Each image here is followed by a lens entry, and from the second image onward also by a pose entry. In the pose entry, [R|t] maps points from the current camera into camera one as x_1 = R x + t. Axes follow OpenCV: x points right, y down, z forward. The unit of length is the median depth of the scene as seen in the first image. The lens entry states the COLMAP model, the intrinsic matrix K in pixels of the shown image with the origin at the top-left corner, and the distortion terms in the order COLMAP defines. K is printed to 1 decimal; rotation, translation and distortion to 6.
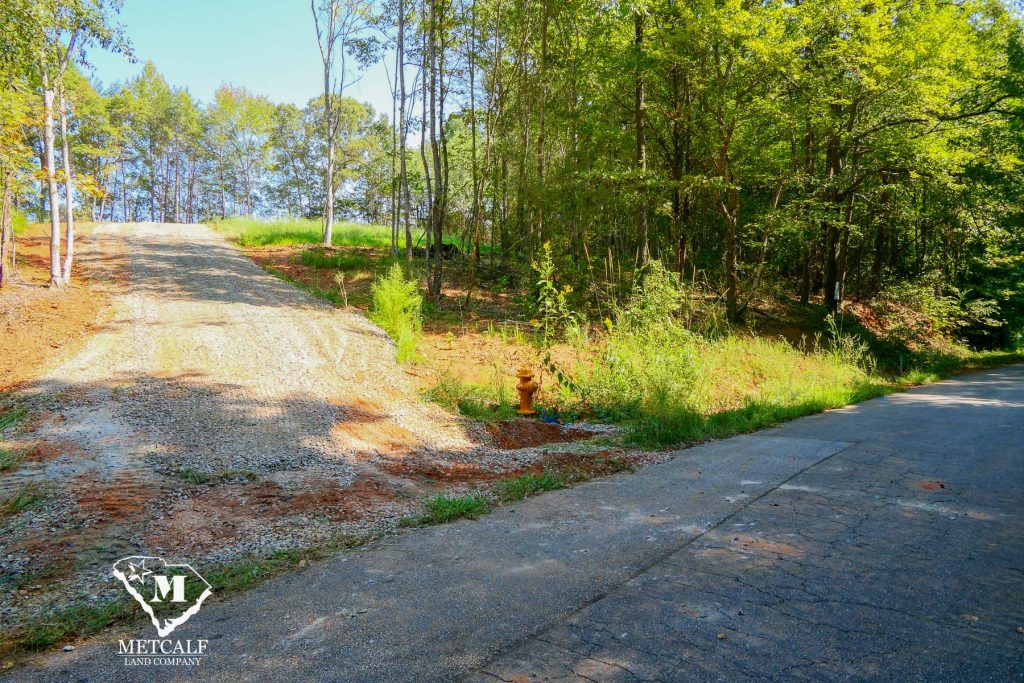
lens RADIAL K [[720.2, 0, 514.9], [0, 720.2, 328.2], [0, 0, 1]] dist [0.003948, -0.000726]
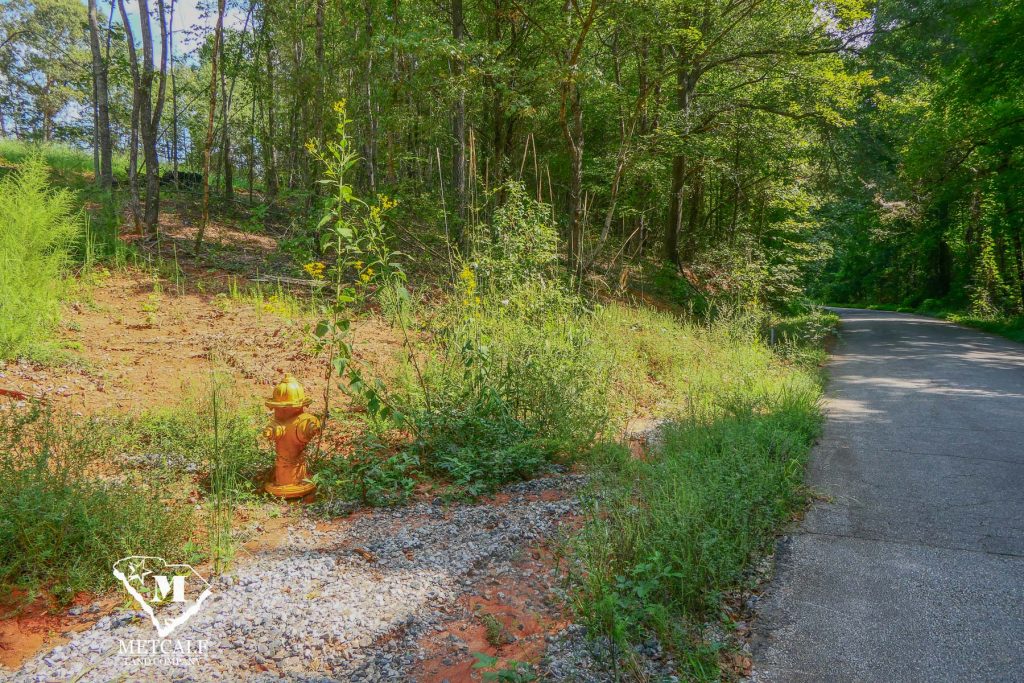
lens RADIAL K [[720.2, 0, 514.9], [0, 720.2, 328.2], [0, 0, 1]] dist [0.003948, -0.000726]
pose [[0.956014, -0.005857, 0.293262, 0.002630], [-0.009300, 0.998693, 0.050264, 0.000219], [-0.293173, -0.050781, 0.954710, 0.085885]]
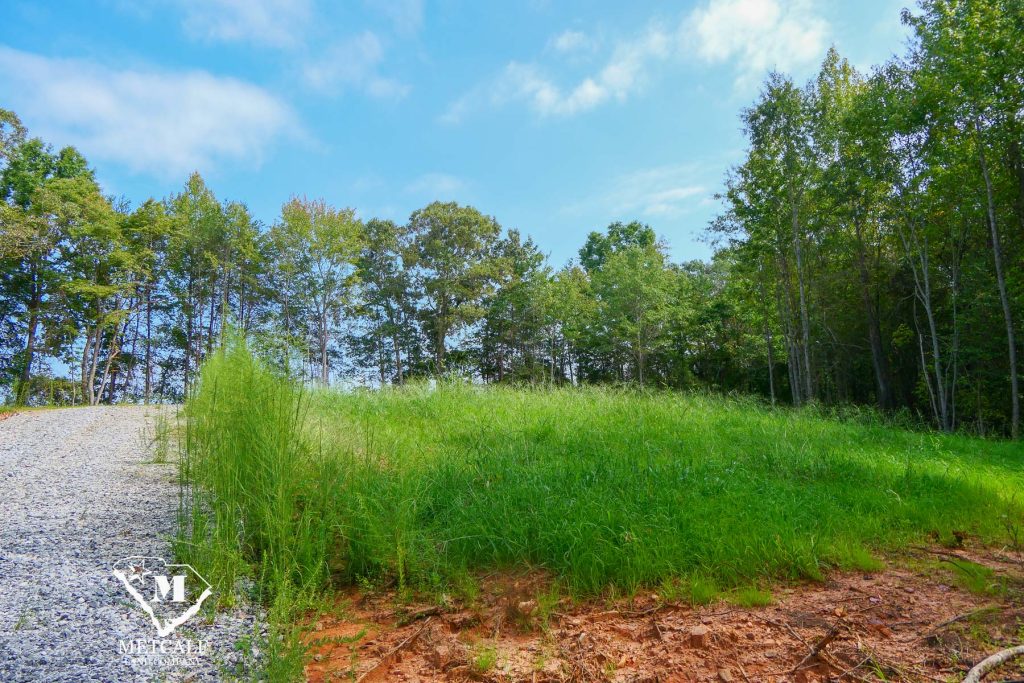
lens RADIAL K [[720.2, 0, 514.9], [0, 720.2, 328.2], [0, 0, 1]] dist [0.003948, -0.000726]
pose [[0.996480, -0.038958, -0.074224, -0.138543], [0.022848, 0.978146, -0.206658, -0.059230], [0.080653, 0.204235, 0.975594, 0.346360]]
